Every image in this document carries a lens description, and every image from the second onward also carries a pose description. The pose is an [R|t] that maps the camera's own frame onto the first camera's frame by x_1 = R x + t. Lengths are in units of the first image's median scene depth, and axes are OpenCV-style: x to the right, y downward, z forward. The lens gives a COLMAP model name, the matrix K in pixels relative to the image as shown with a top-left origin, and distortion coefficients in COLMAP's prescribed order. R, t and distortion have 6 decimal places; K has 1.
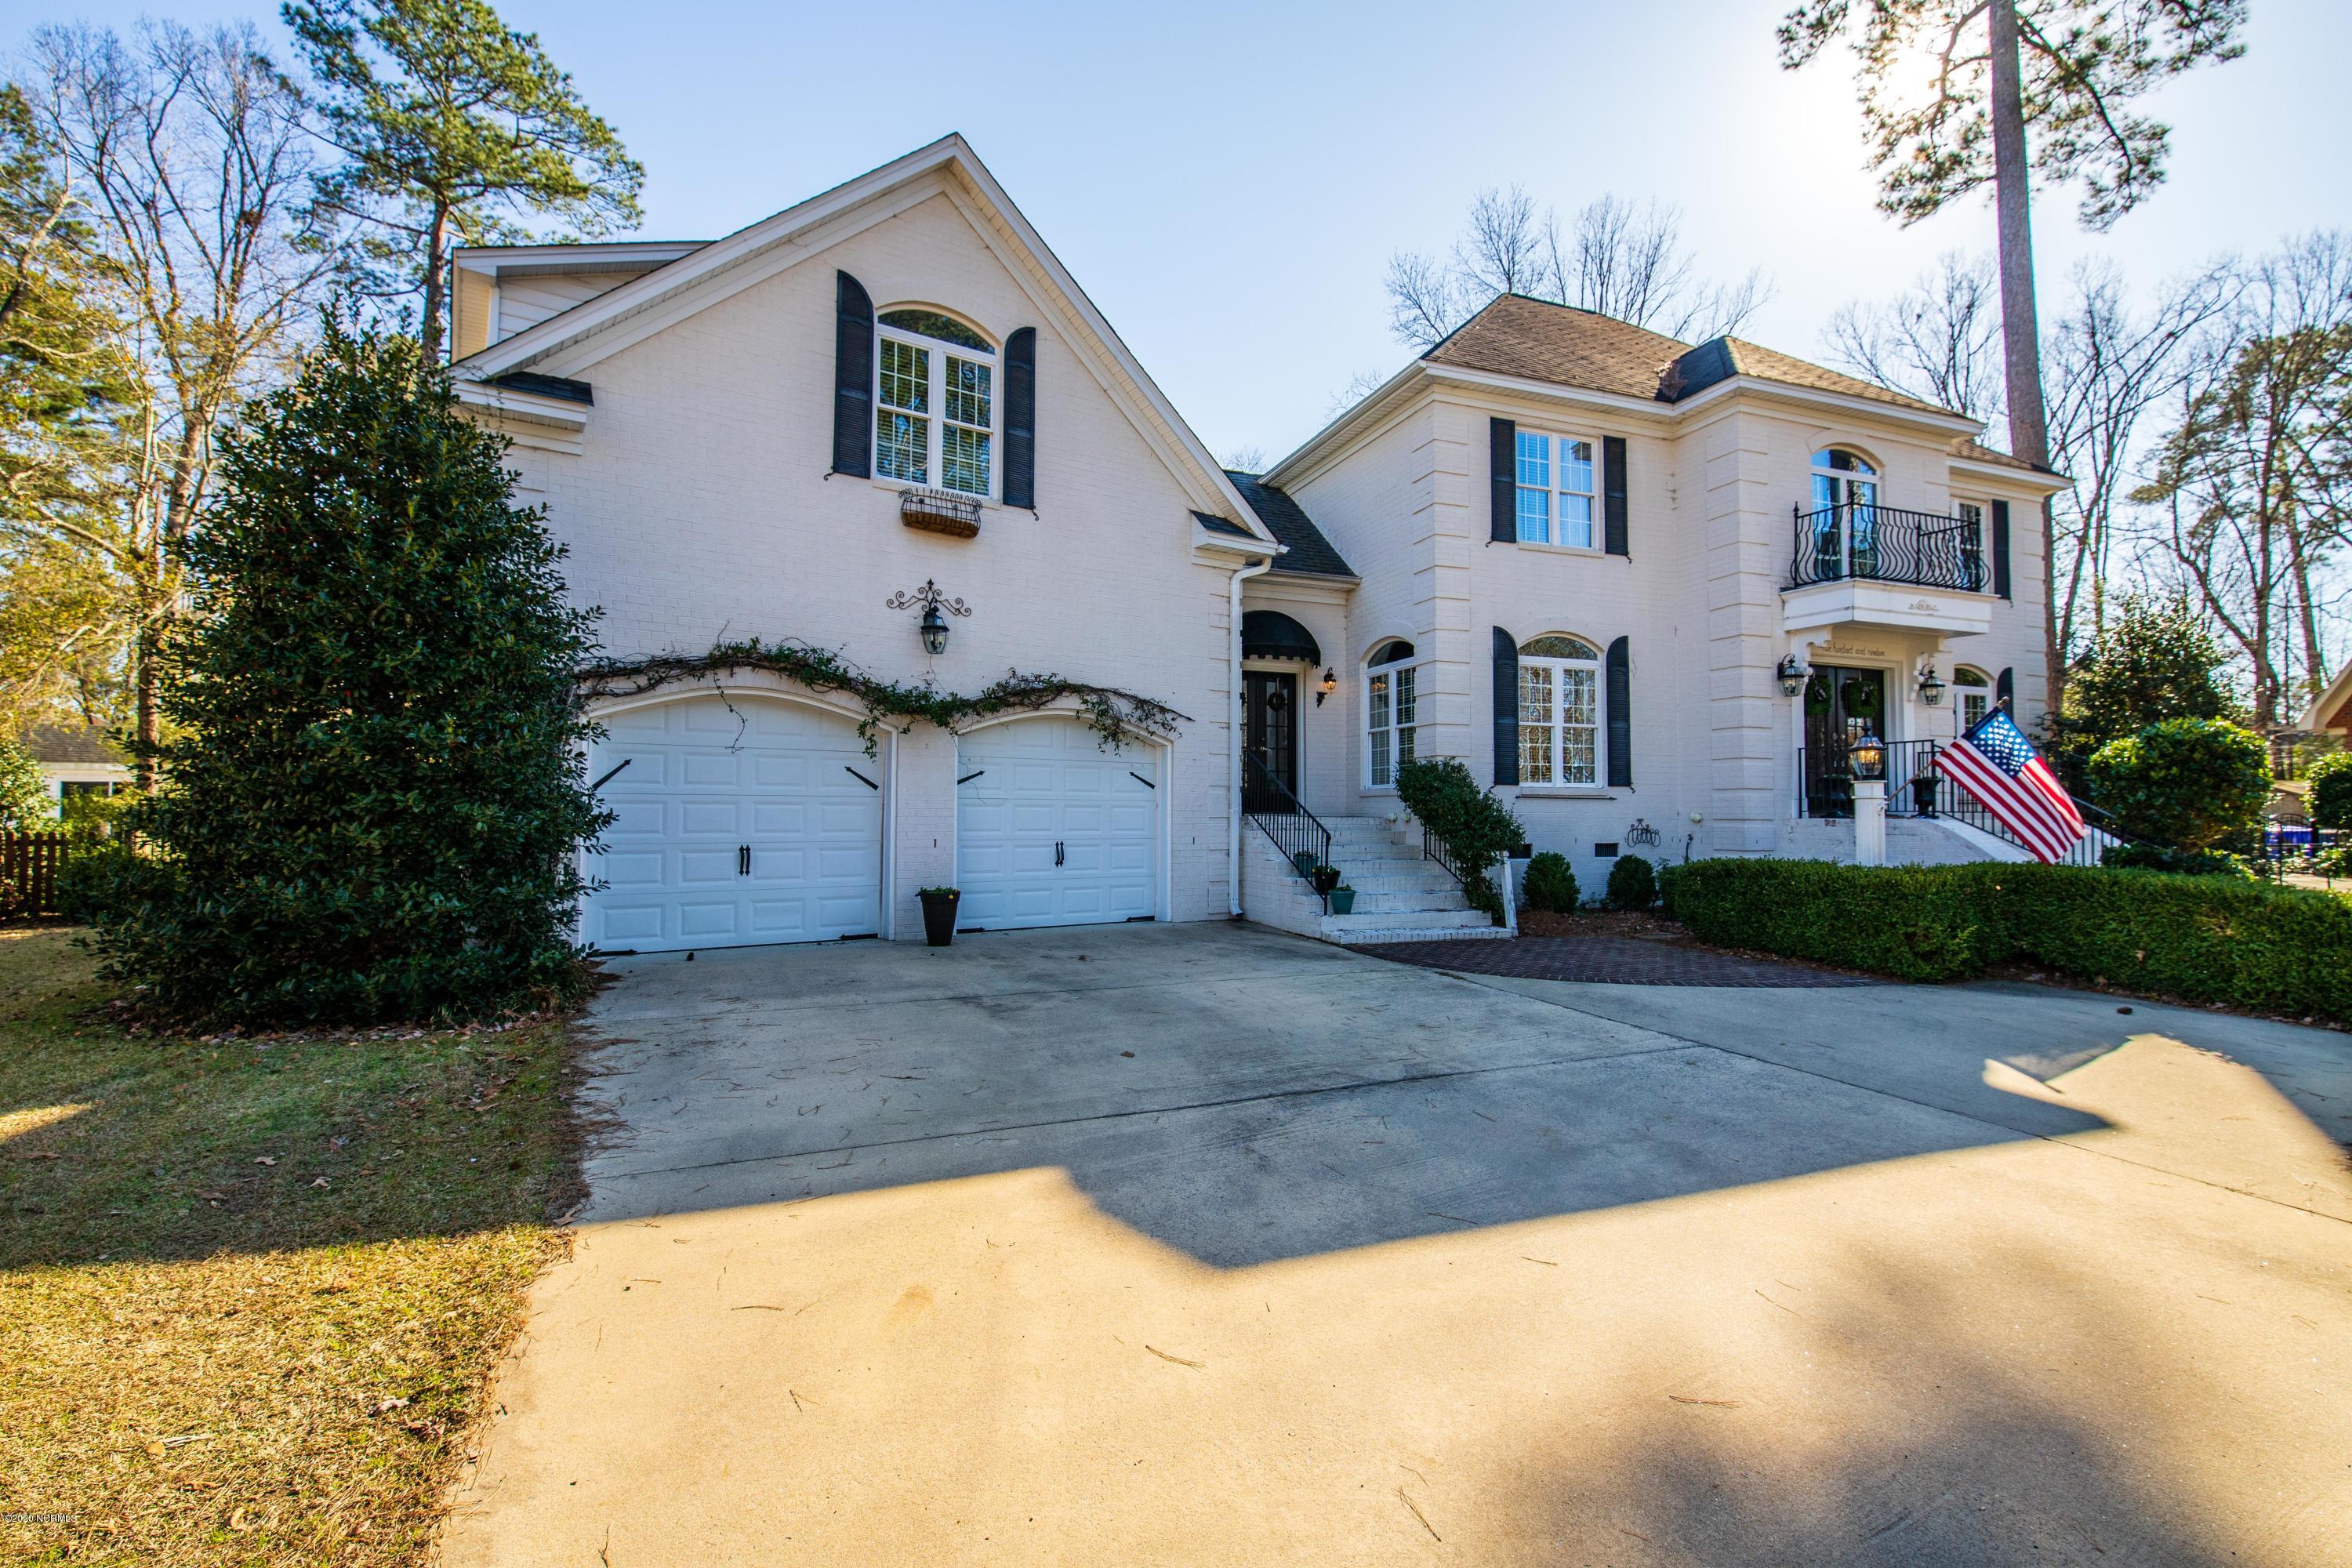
lens RADIAL K [[1106.6, 0, 1169.8], [0, 1106.6, 784.1], [0, 0, 1]] dist [0.019412, -0.000124]
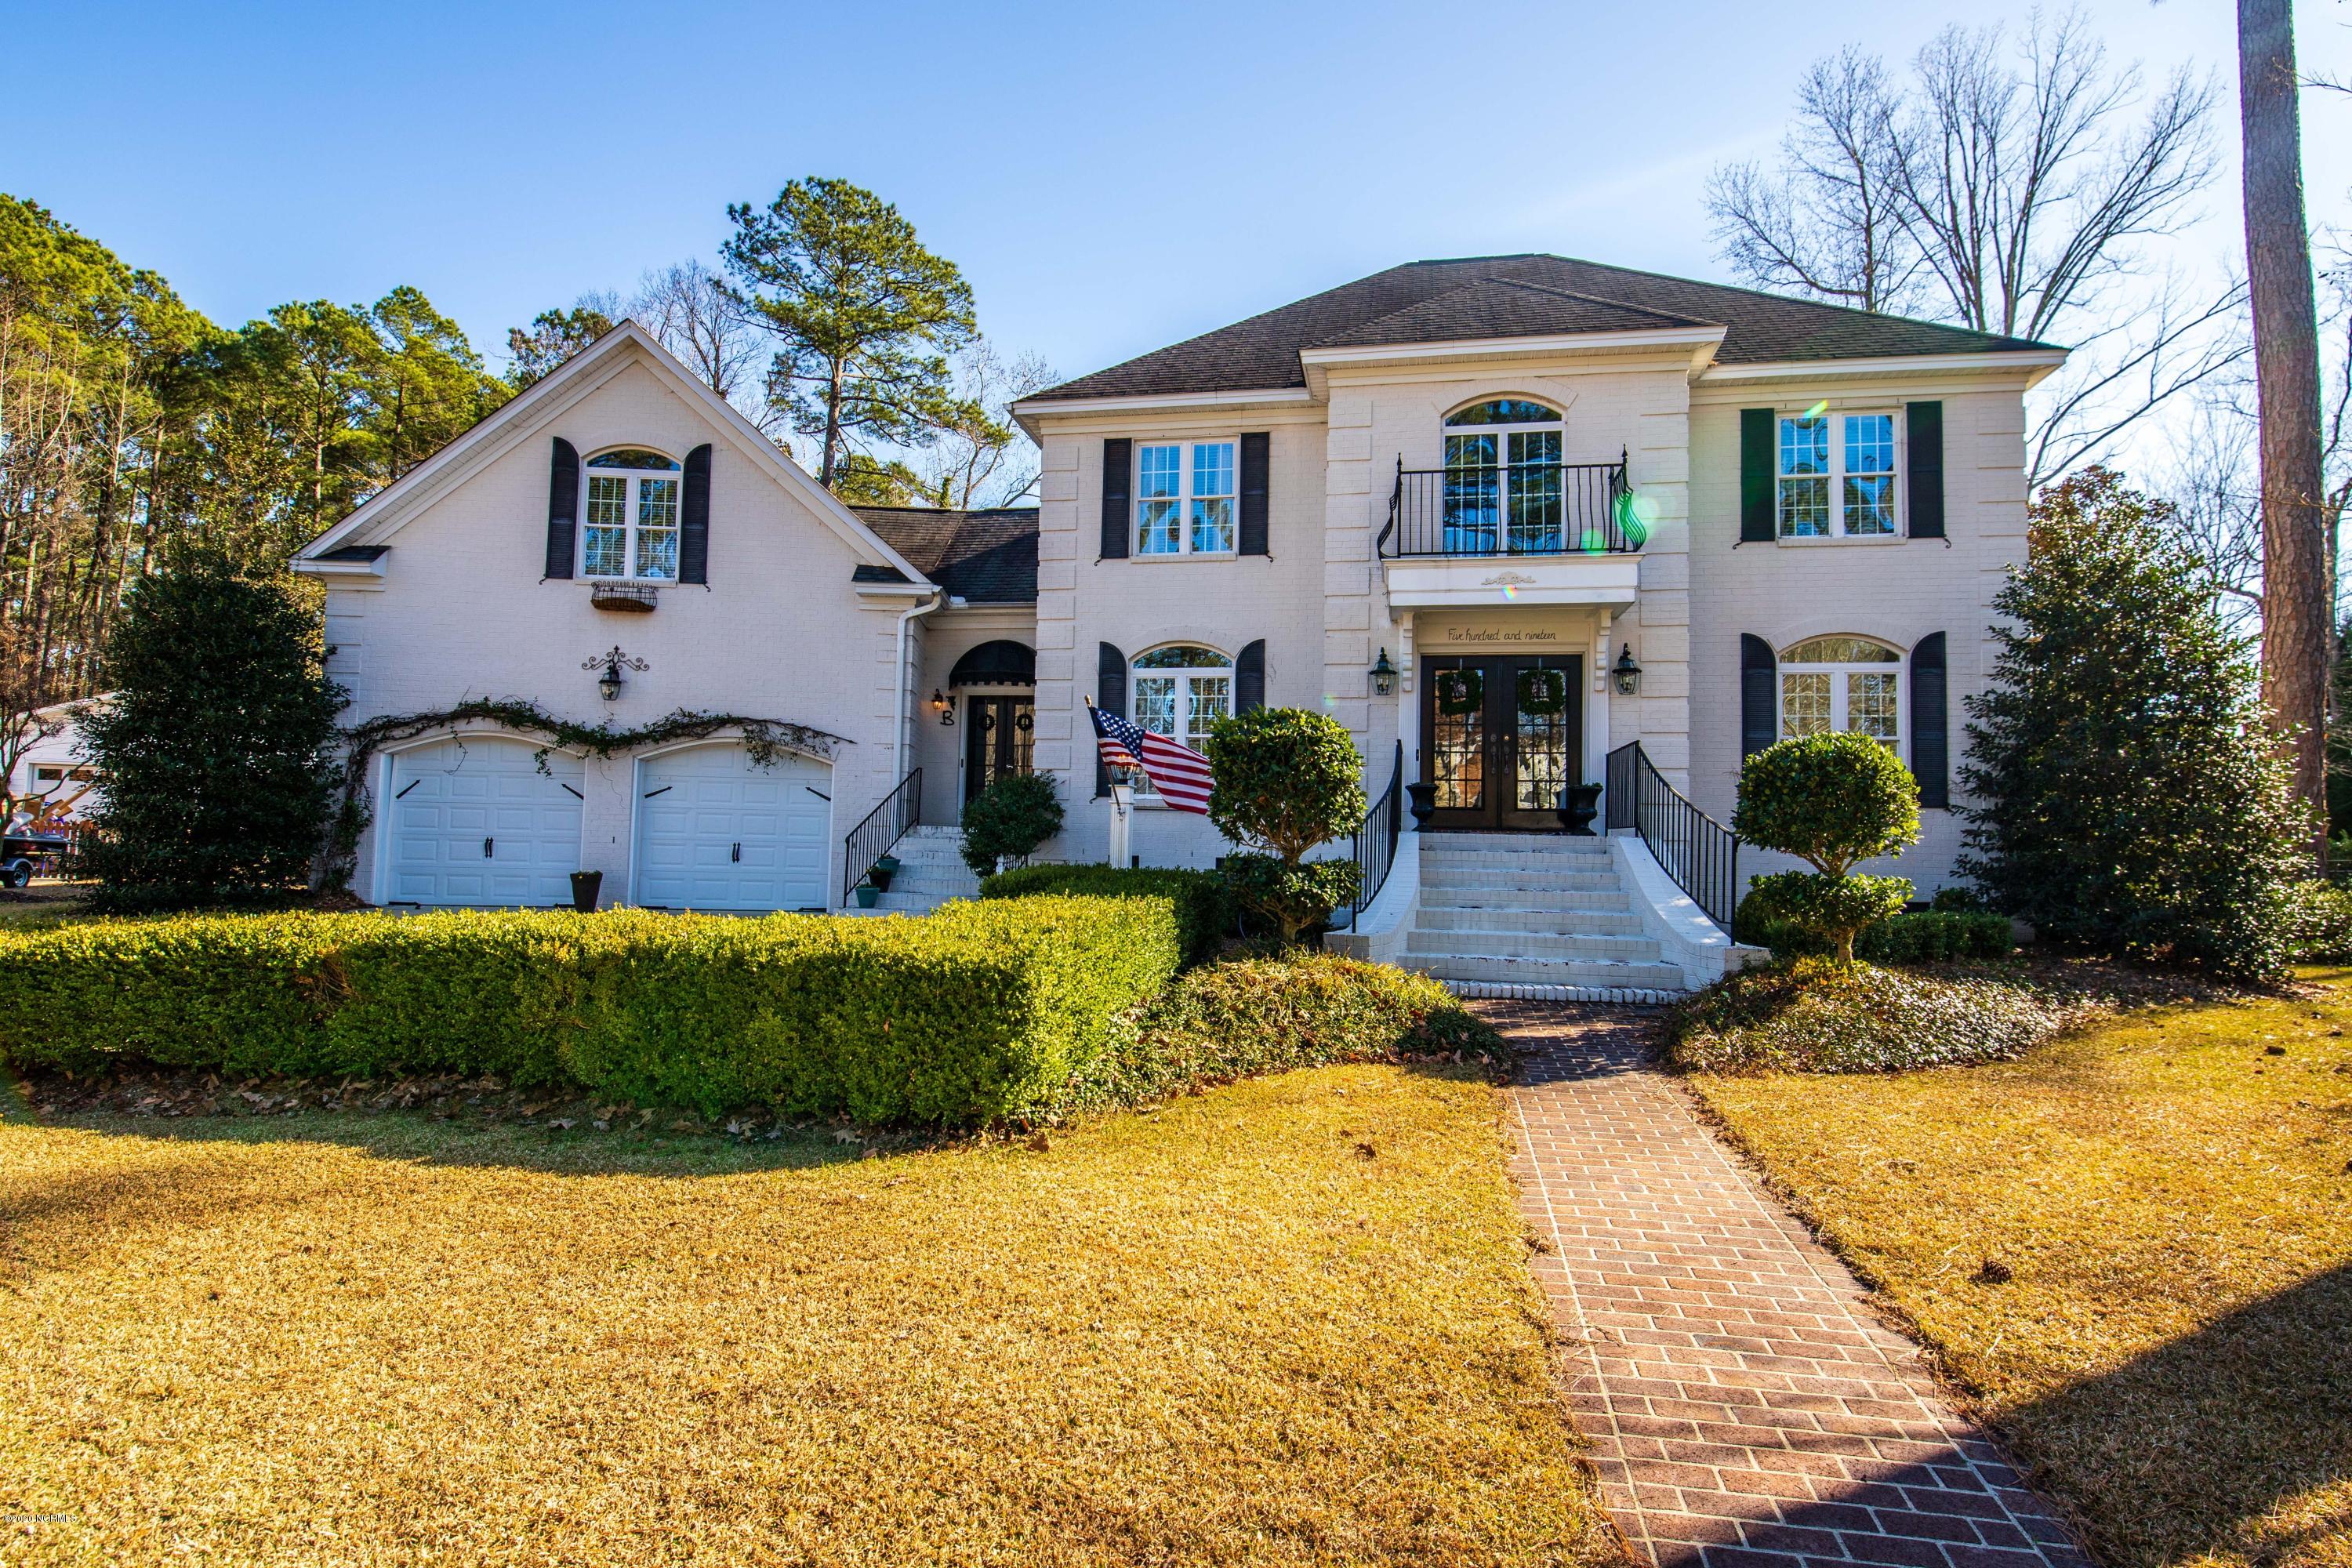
lens RADIAL K [[1090.7, 0, 1192.9], [0, 1090.7, 793.7], [0, 0, 1]] dist [-0.012501, -0.002023]
pose [[0.856897, -0.009321, -0.515403, 1.019961], [-0.003306, 0.999717, -0.023576, 0.024491], [0.515476, 0.021906, 0.856624, 0.215776]]
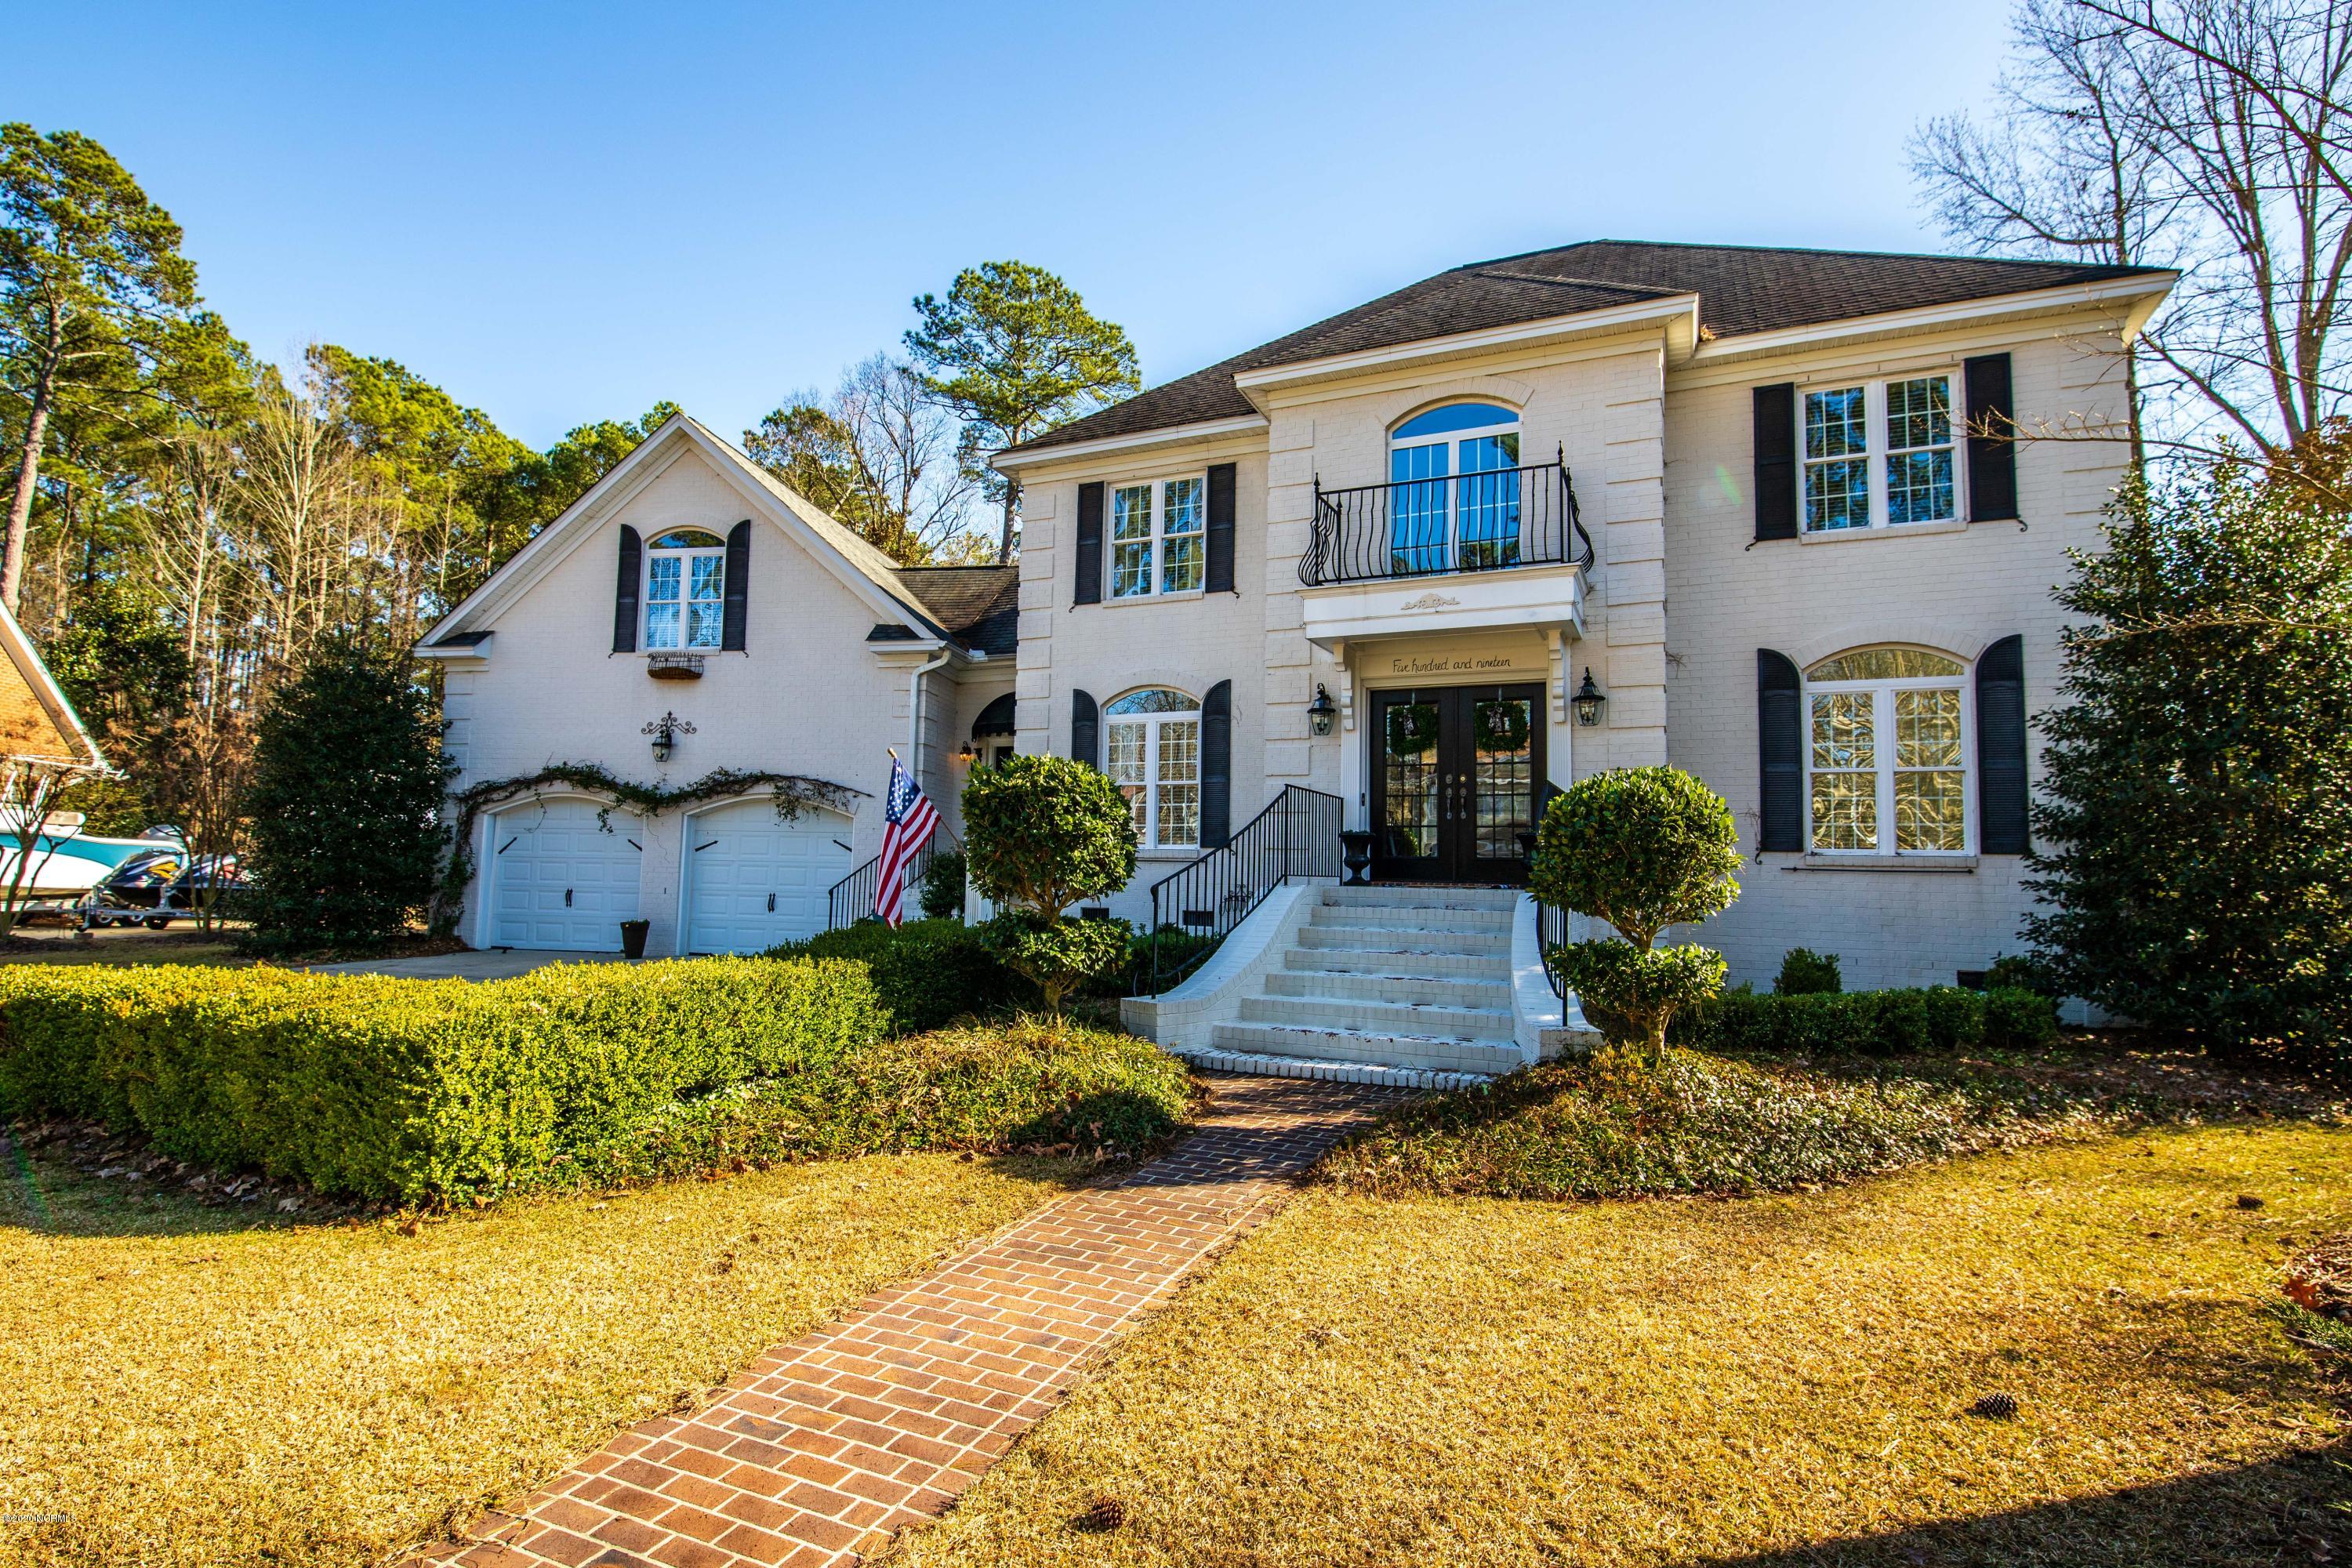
lens RADIAL K [[1090.7, 0, 1196.4], [0, 1090.7, 805.5], [0, 0, 1]] dist [-0.012501, -0.002023]
pose [[0.719798, -0.038868, -0.693095, 1.215598], [0.002472, 0.998568, -0.053432, 0.017948], [0.694180, 0.036747, 0.718863, 0.430343]]
